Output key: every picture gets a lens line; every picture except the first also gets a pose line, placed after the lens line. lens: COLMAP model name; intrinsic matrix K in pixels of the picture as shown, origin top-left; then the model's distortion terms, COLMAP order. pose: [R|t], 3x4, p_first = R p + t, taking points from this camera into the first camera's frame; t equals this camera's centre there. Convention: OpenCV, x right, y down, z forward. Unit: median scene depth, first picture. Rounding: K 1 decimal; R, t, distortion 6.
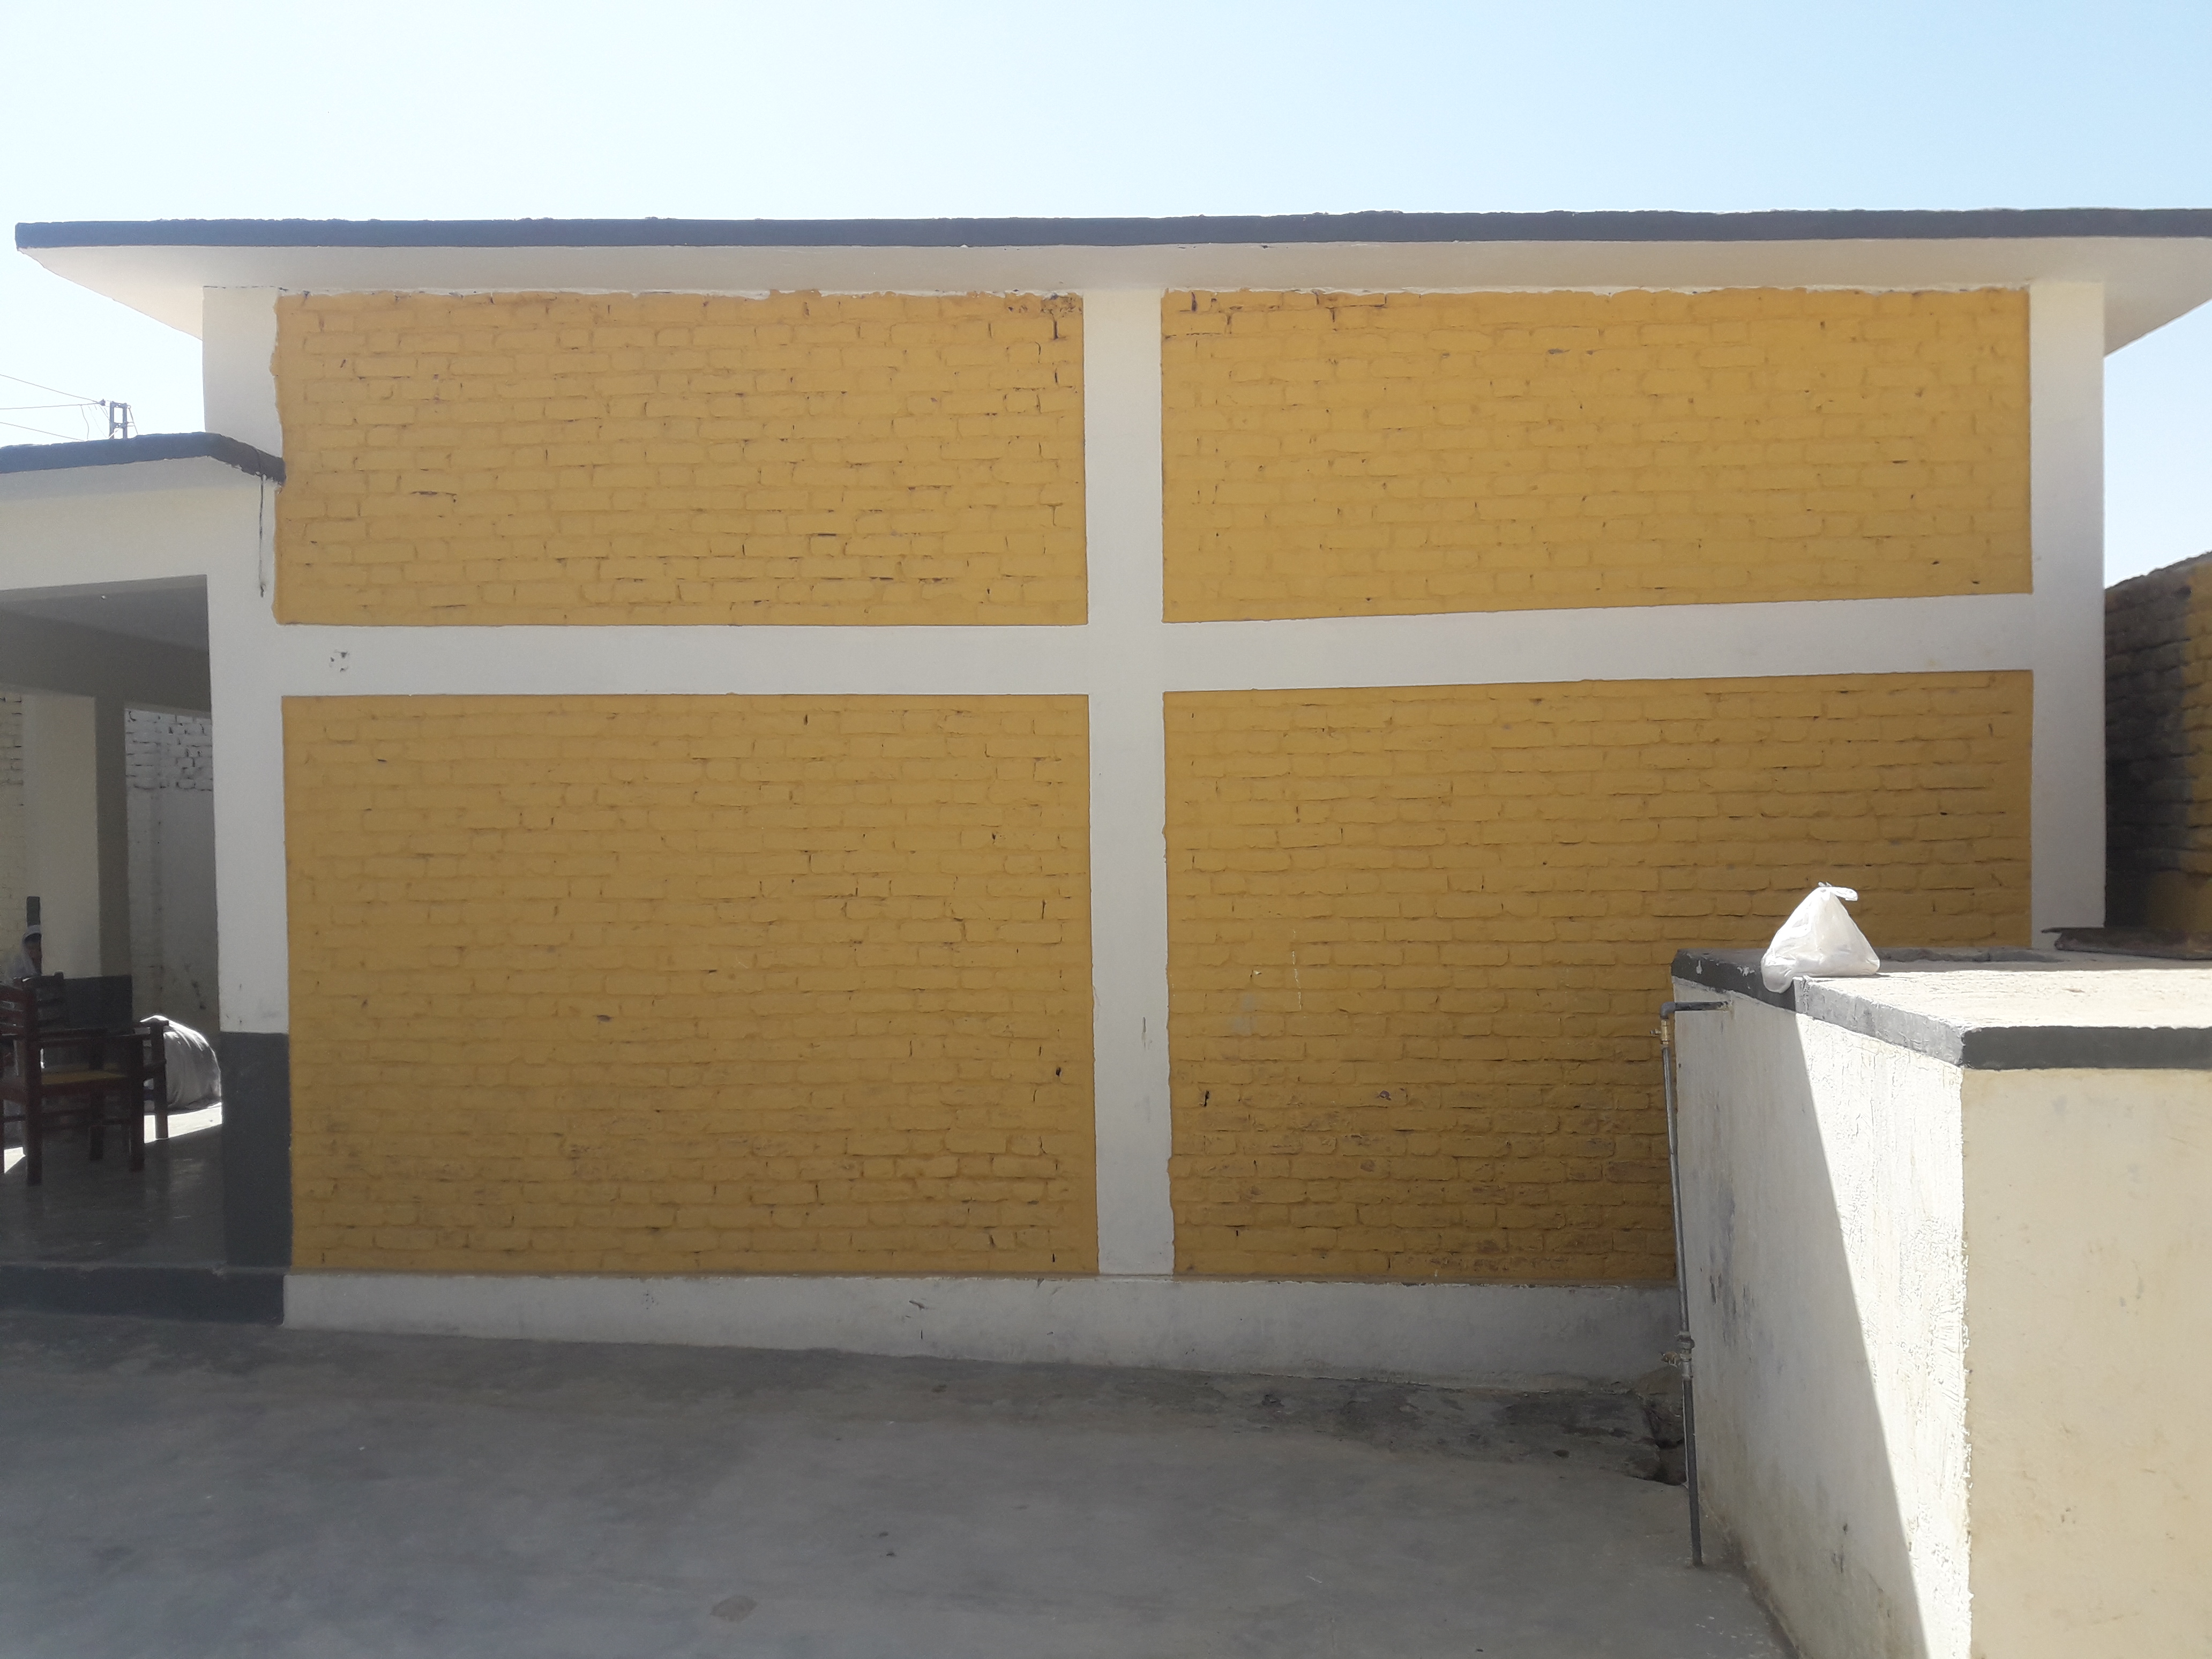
lens RADIAL K [[1893.9, 0, 1073.0], [0, 1893.9, 858.5], [0, 0, 1]] dist [0.186407, -0.259773]
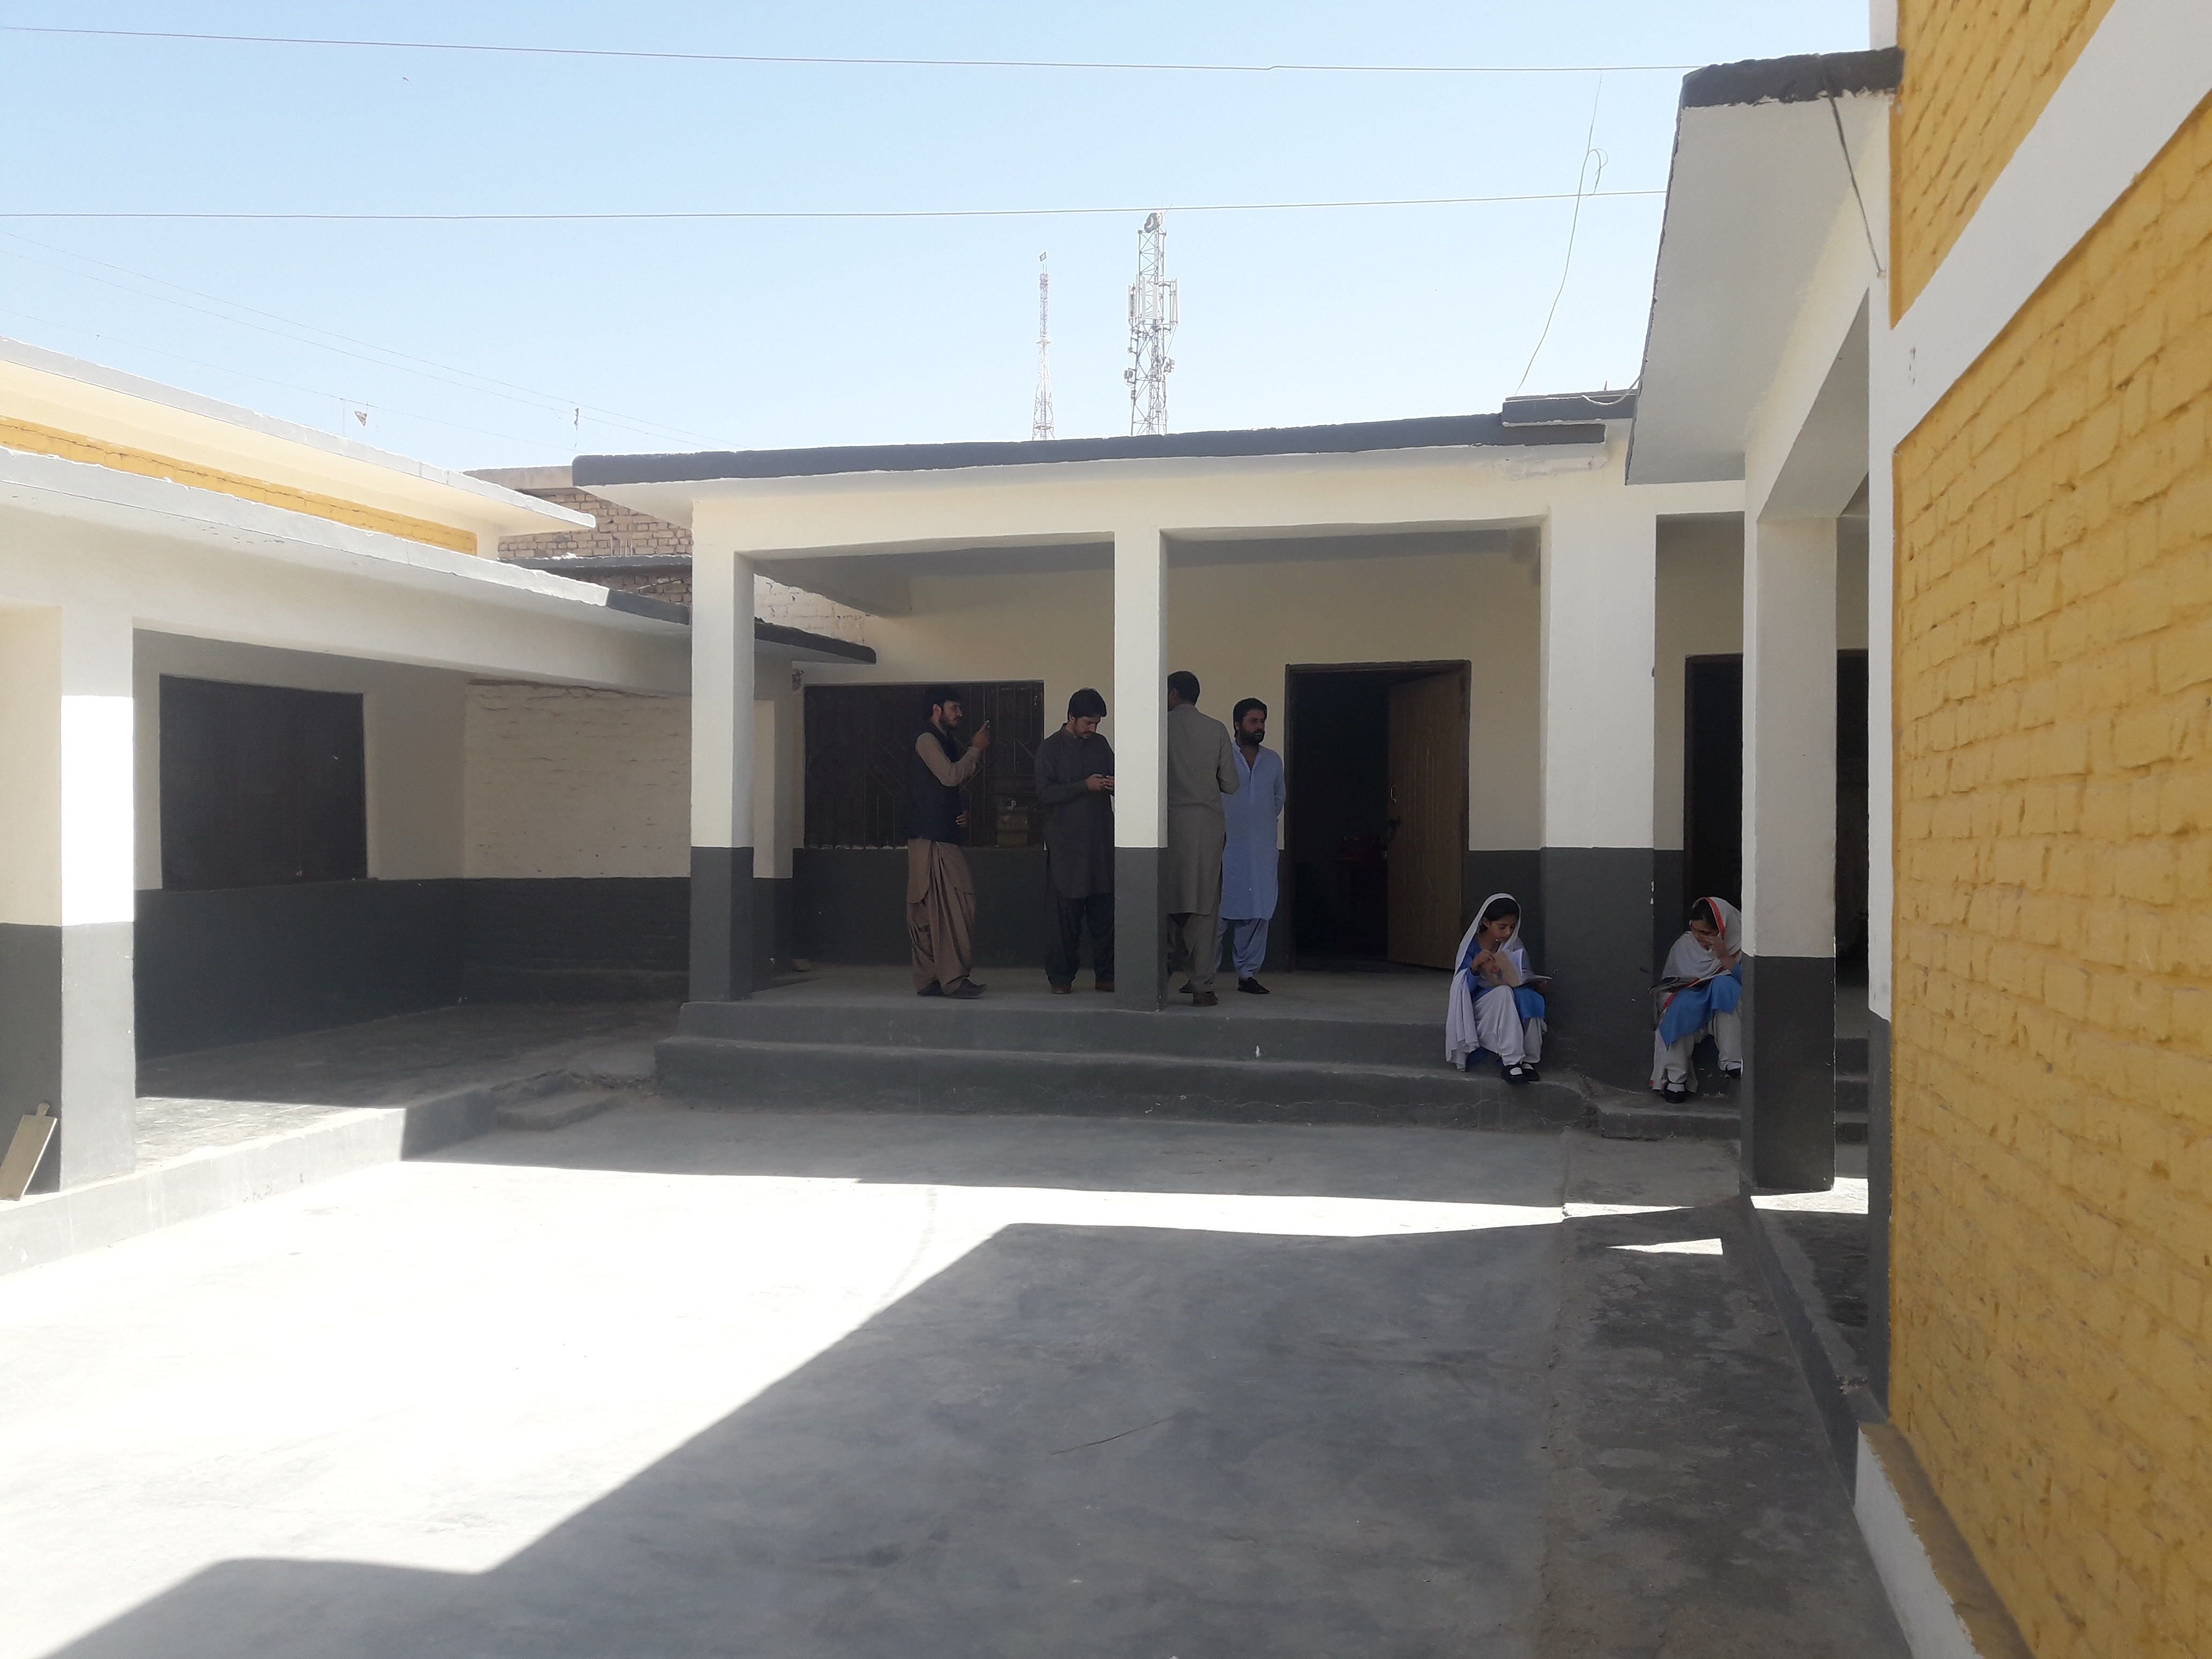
lens RADIAL K [[1867.8, 0, 1227.7], [0, 1867.8, 857.1], [0, 0, 1]] dist [0.000720, -0.002589]
pose [[-0.139586, 0.015517, -0.990088, 0.209108], [-0.008614, 0.999820, 0.016884, 0.030157], [0.990172, 0.010885, -0.139428, 0.948497]]
